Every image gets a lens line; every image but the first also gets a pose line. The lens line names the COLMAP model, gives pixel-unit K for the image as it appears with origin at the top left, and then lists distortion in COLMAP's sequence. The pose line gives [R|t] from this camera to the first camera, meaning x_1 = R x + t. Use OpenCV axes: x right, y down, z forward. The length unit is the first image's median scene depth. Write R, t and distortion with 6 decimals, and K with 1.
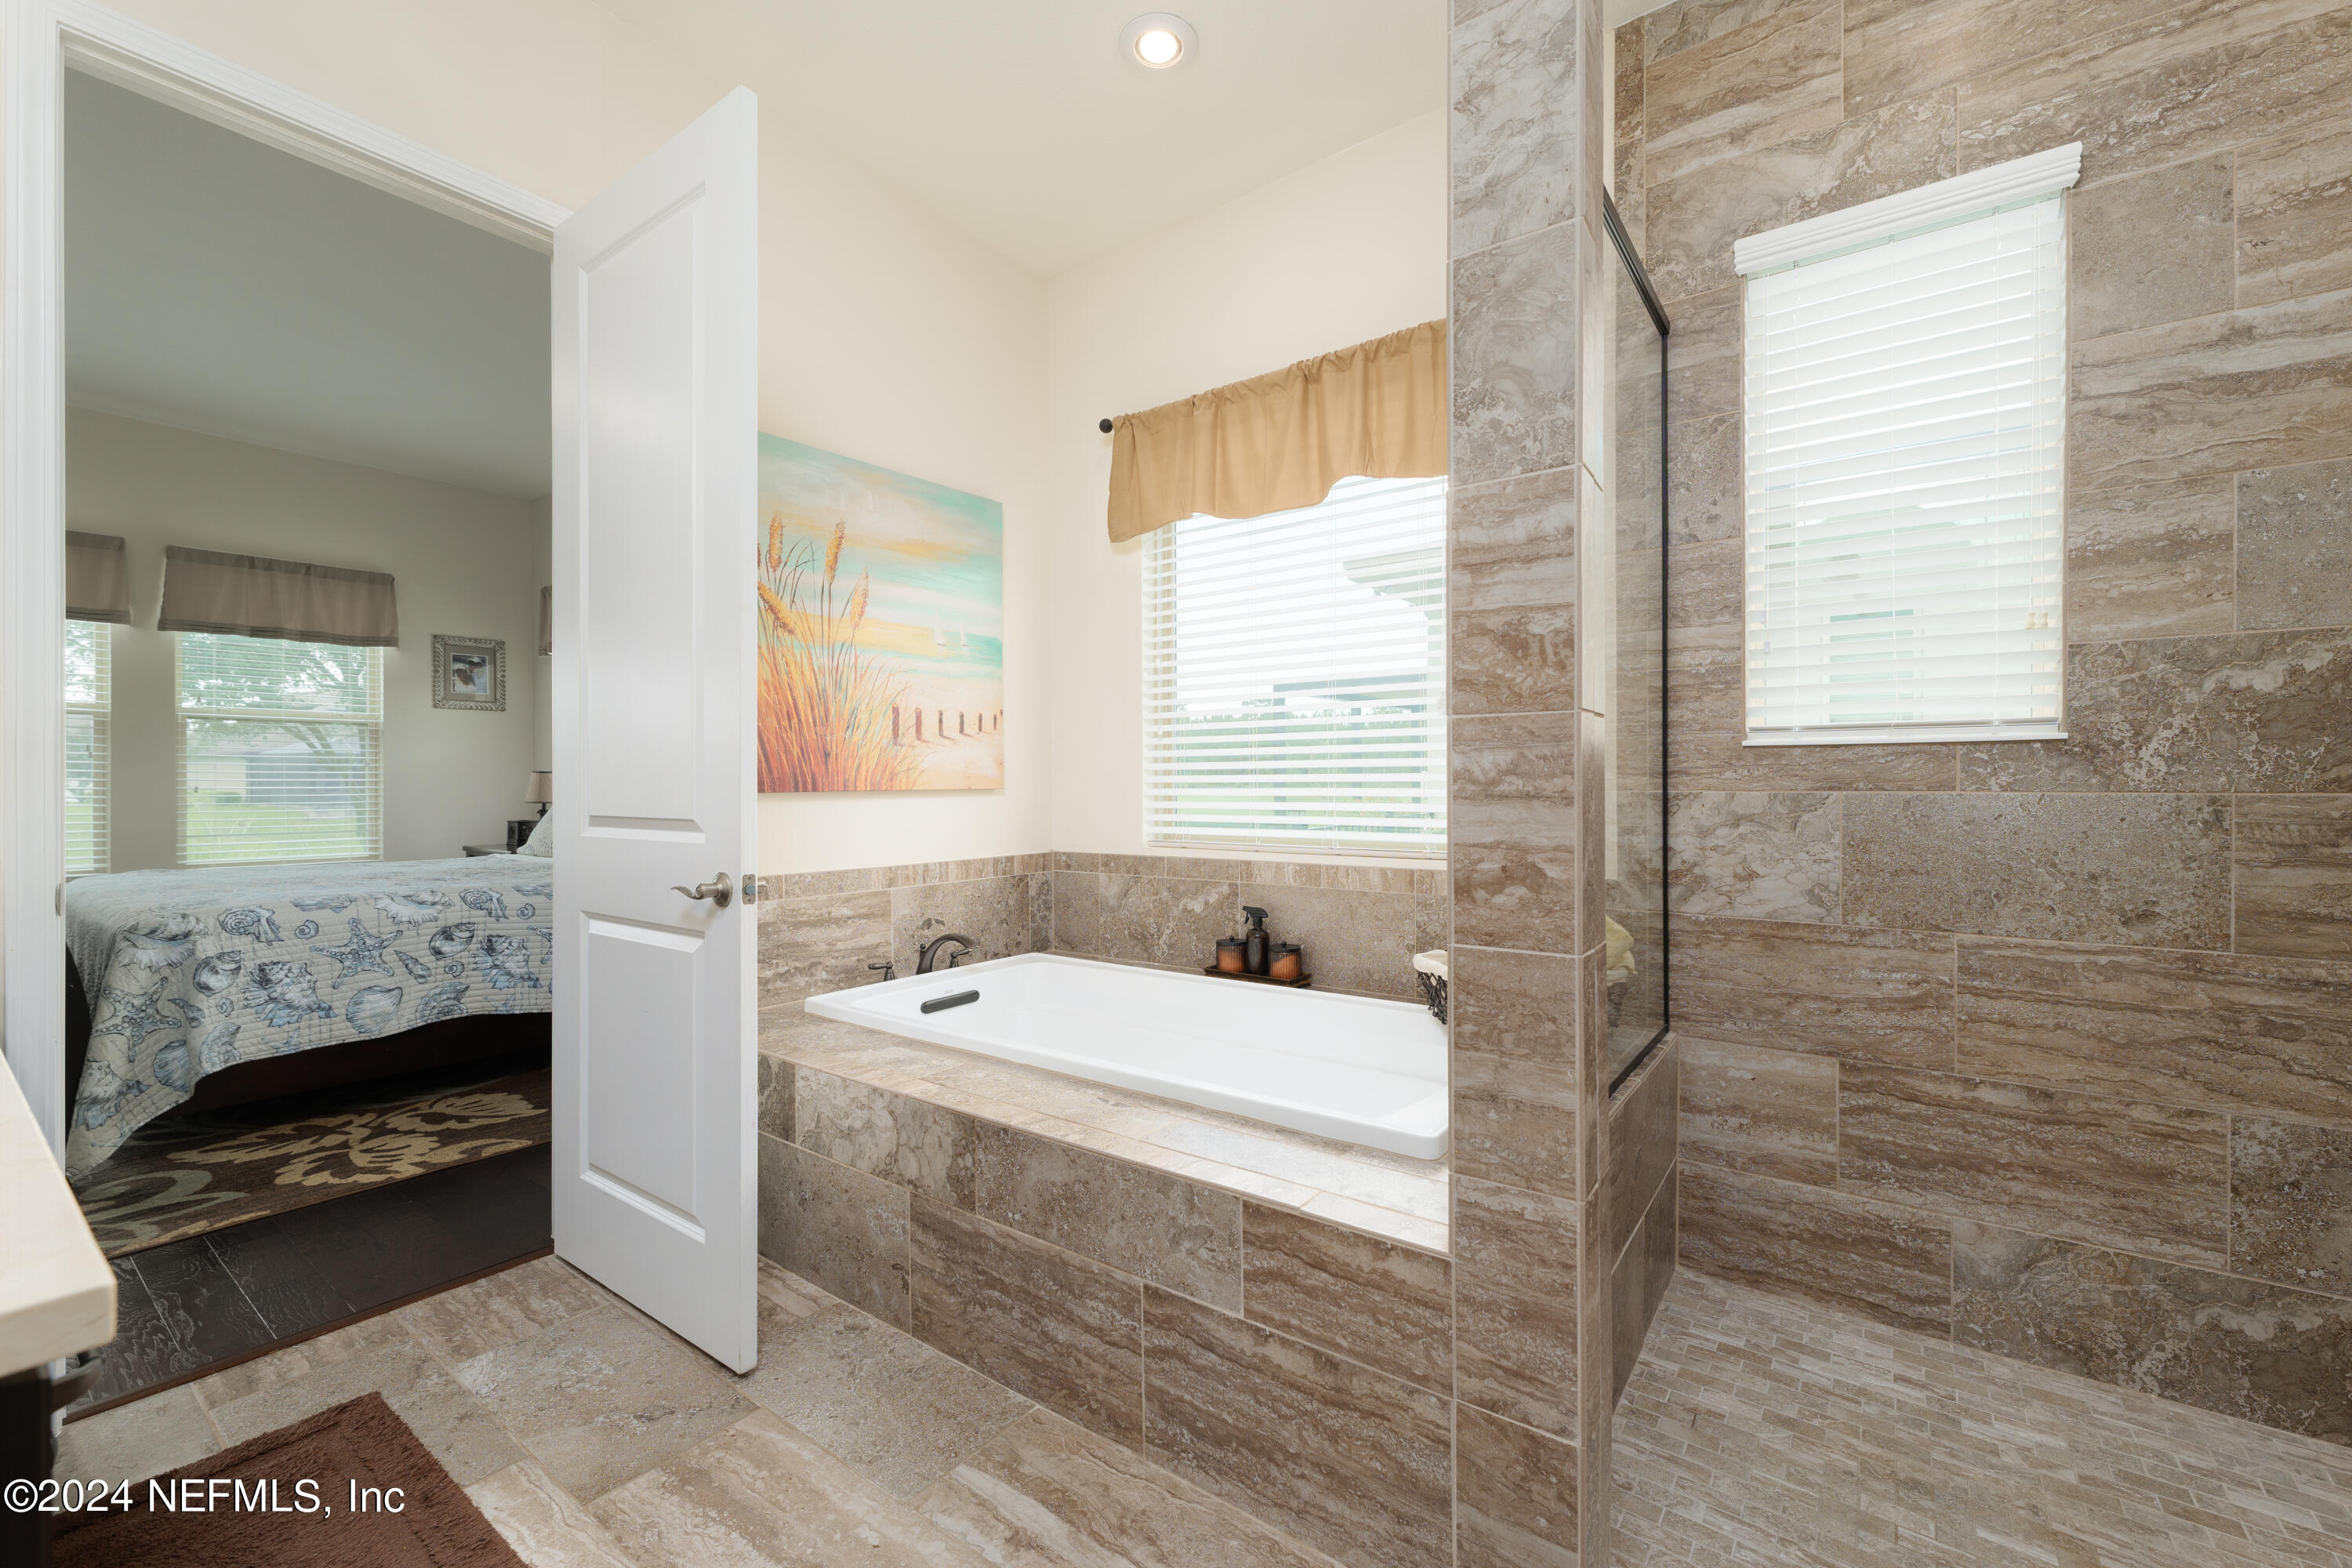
lens RADIAL K [[962.5, 0, 1171.4], [0, 962.5, 785.0], [0, 0, 1]] dist [0.001597, -0.000328]
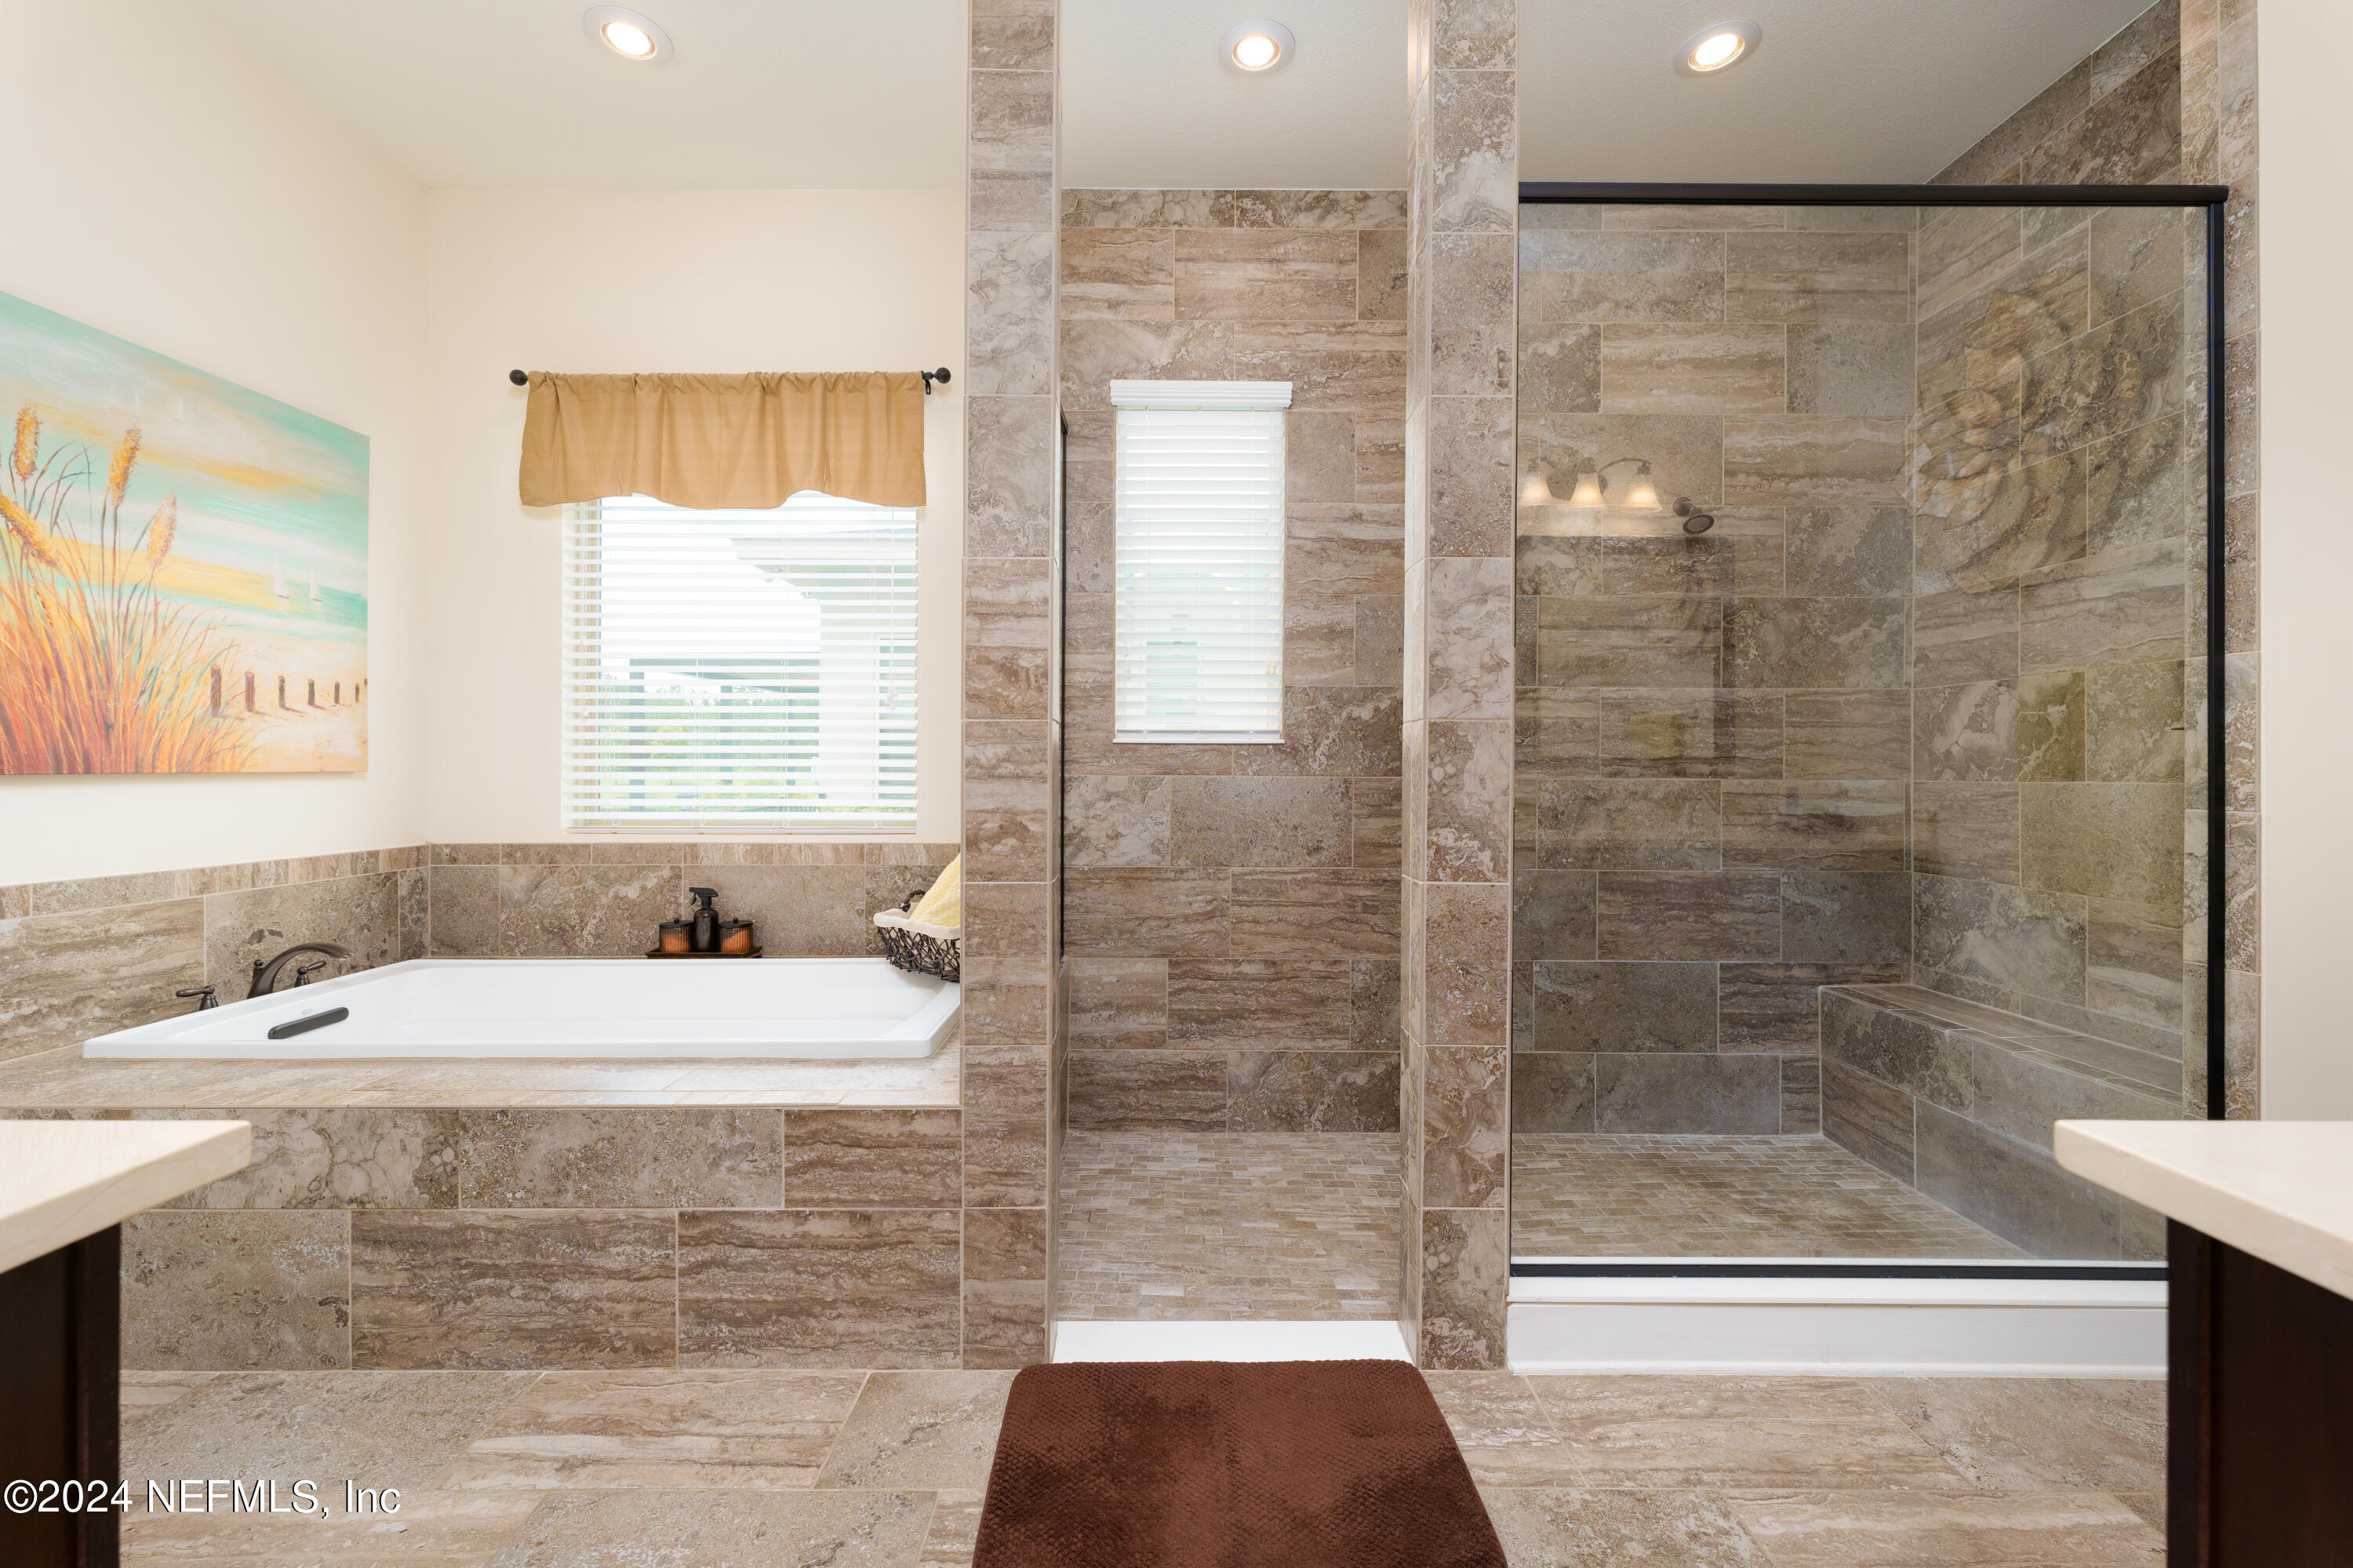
lens RADIAL K [[972.6, 0, 1182.9], [0, 972.6, 779.8], [0, 0, 1]] dist [0.000197, -0.000140]
pose [[0.796060, -0.000431, 0.605218, -0.185517], [-0.004606, 0.999966, 0.006771, 0.003048], [-0.605201, -0.008177, 0.796031, -0.189650]]
